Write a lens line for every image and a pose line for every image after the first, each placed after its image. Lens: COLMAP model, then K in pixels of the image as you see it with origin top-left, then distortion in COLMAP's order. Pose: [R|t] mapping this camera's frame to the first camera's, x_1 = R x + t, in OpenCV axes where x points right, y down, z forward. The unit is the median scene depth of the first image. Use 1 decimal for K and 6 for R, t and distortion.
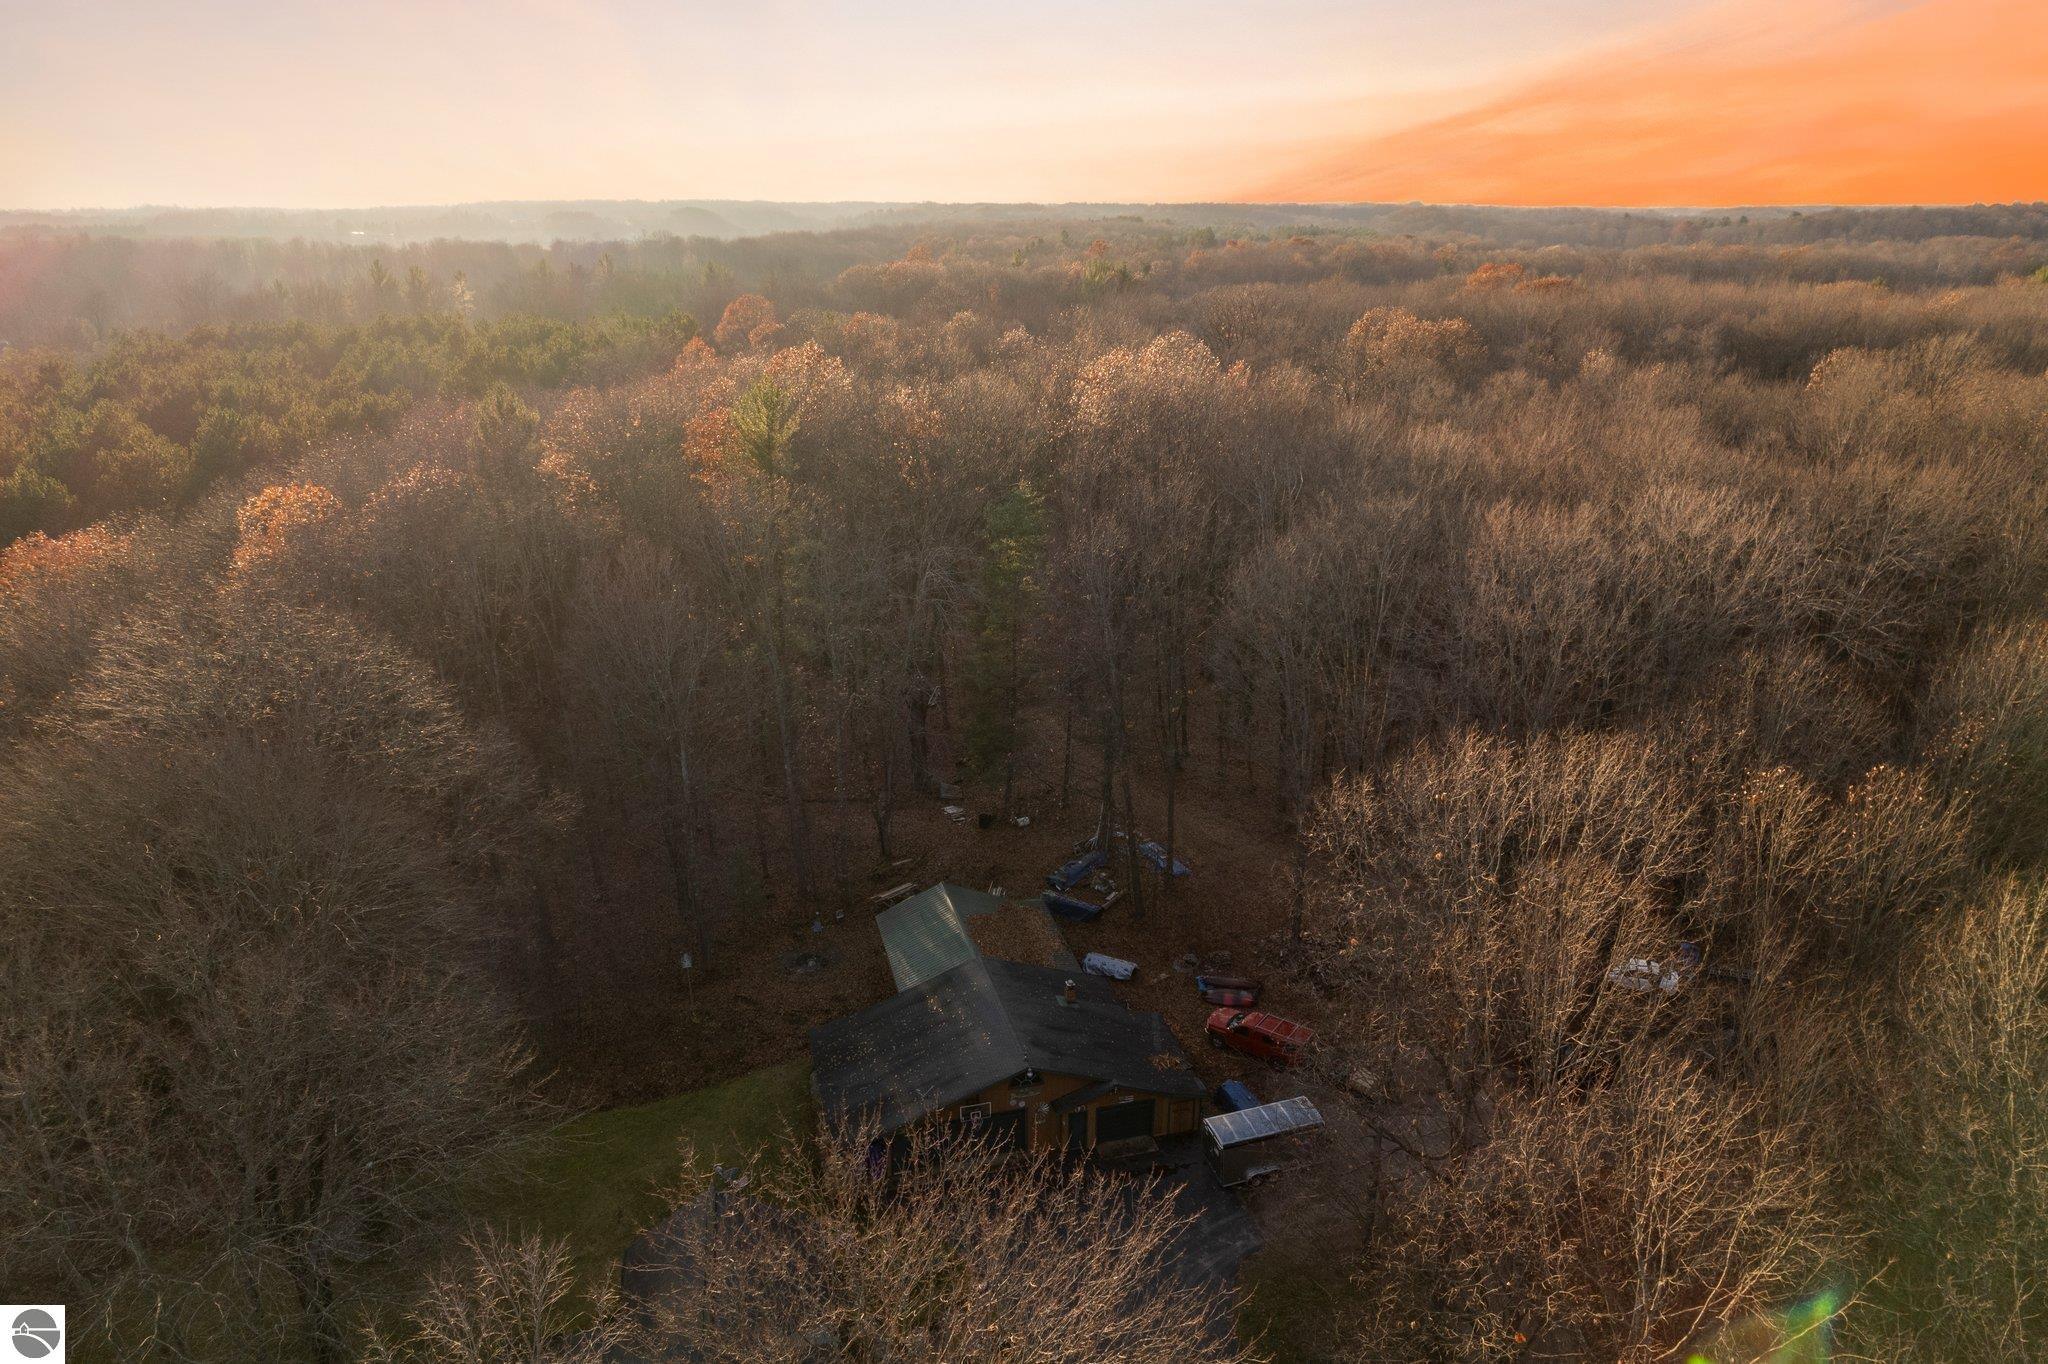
lens RADIAL K [[1309.6, 0, 1029.4], [0, 1309.6, 701.0], [0, 0, 1]] dist [-0.082244, 0.074015]
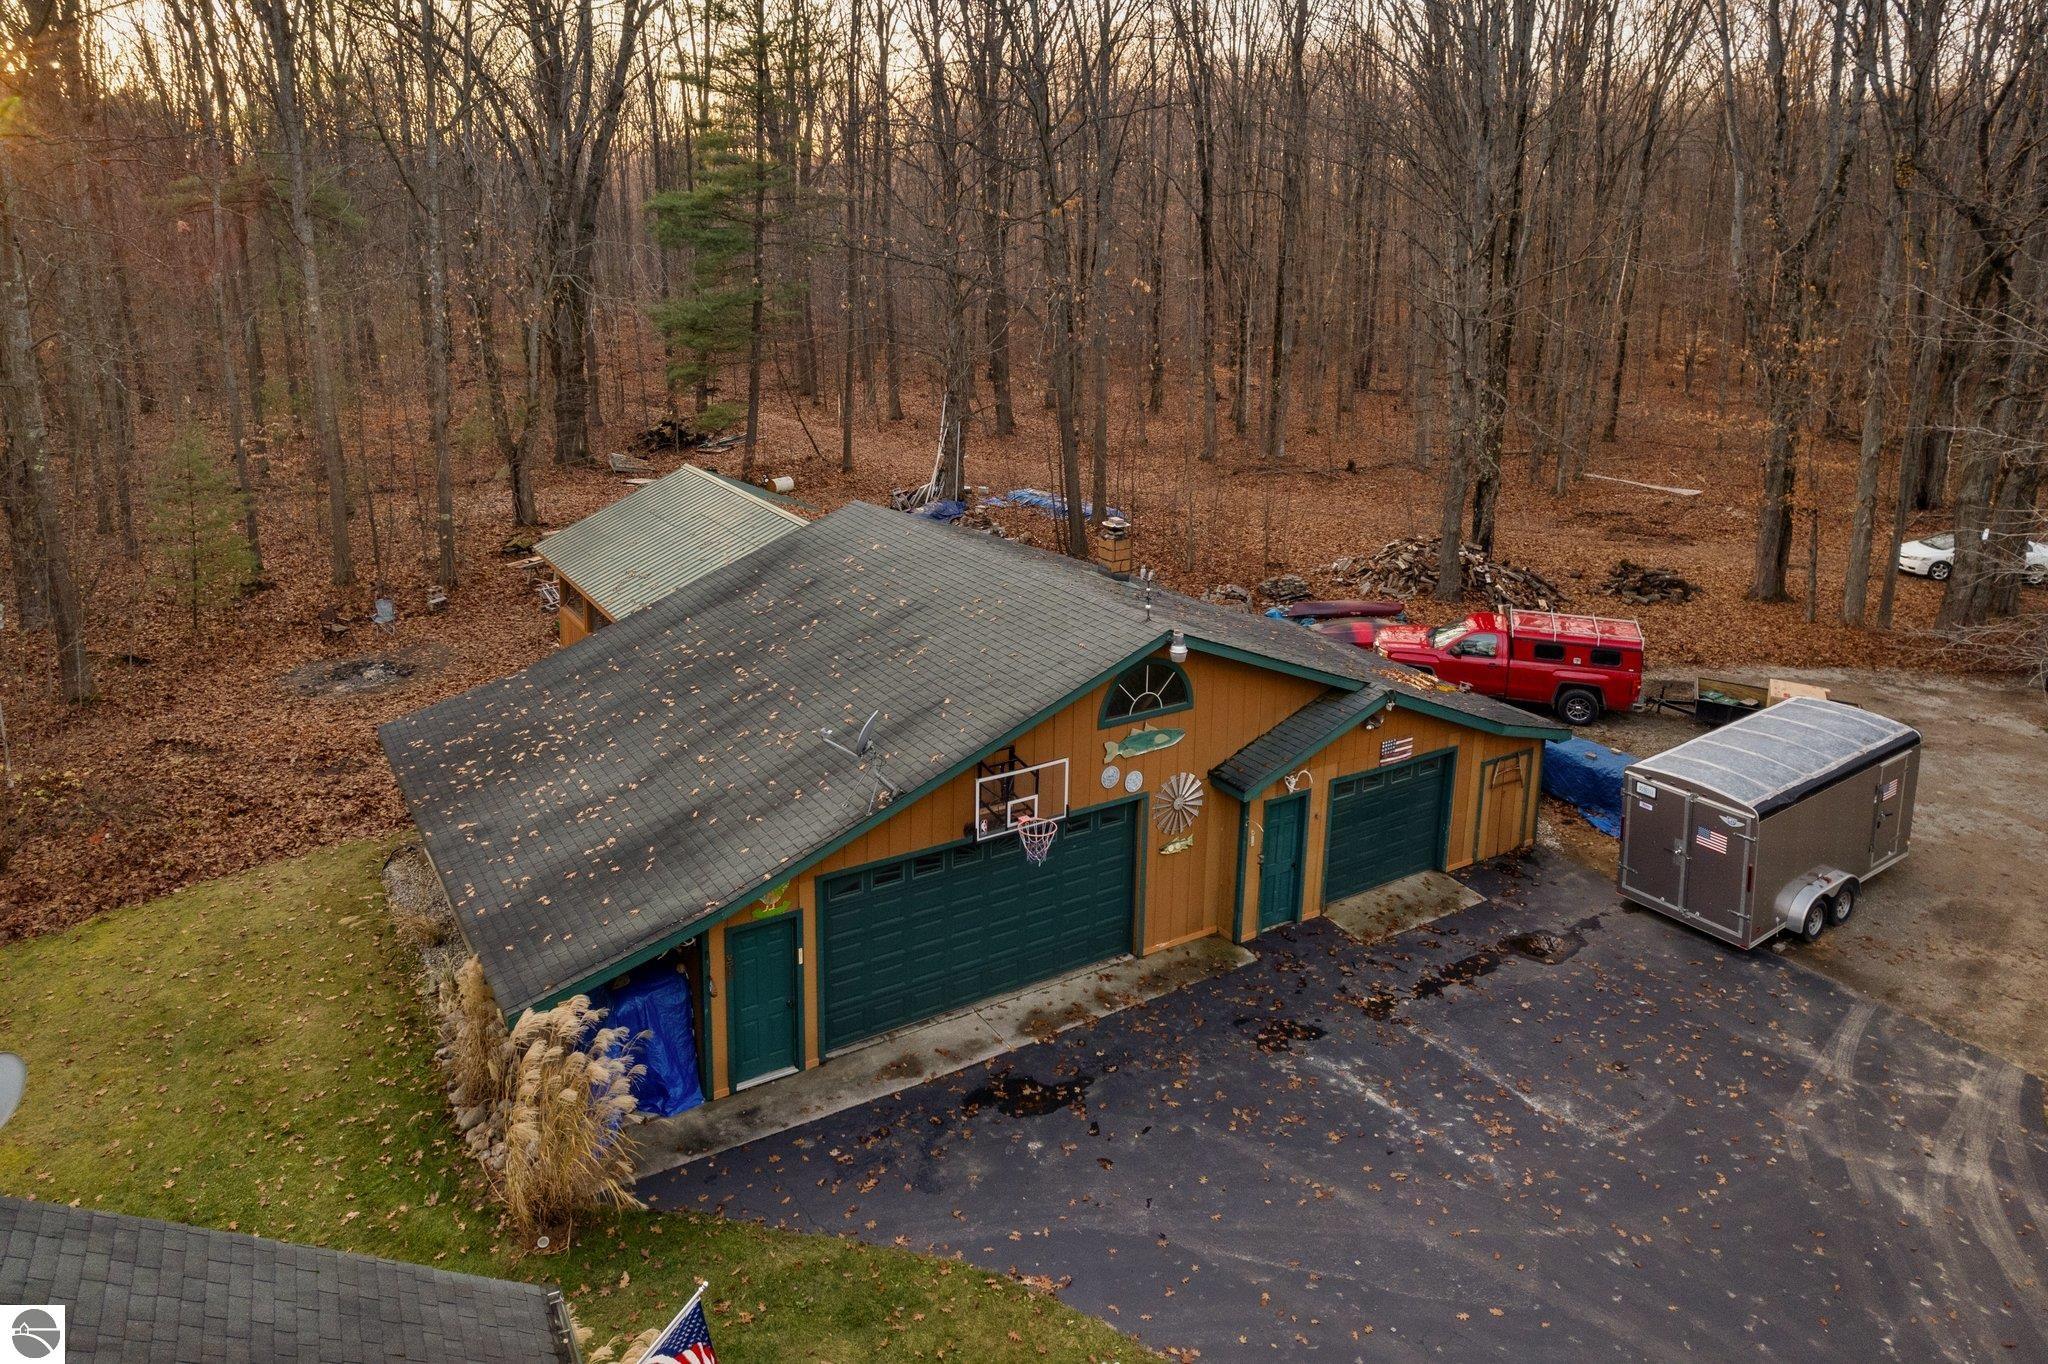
lens RADIAL K [[1309.6, 0, 1029.4], [0, 1309.6, 701.0], [0, 0, 1]] dist [-0.082244, 0.074015]
pose [[0.951259, -0.080609, 0.297673, -0.105875], [0.077971, 0.996740, 0.020746, 0.251648], [-0.298375, 0.003475, 0.954442, 0.634970]]
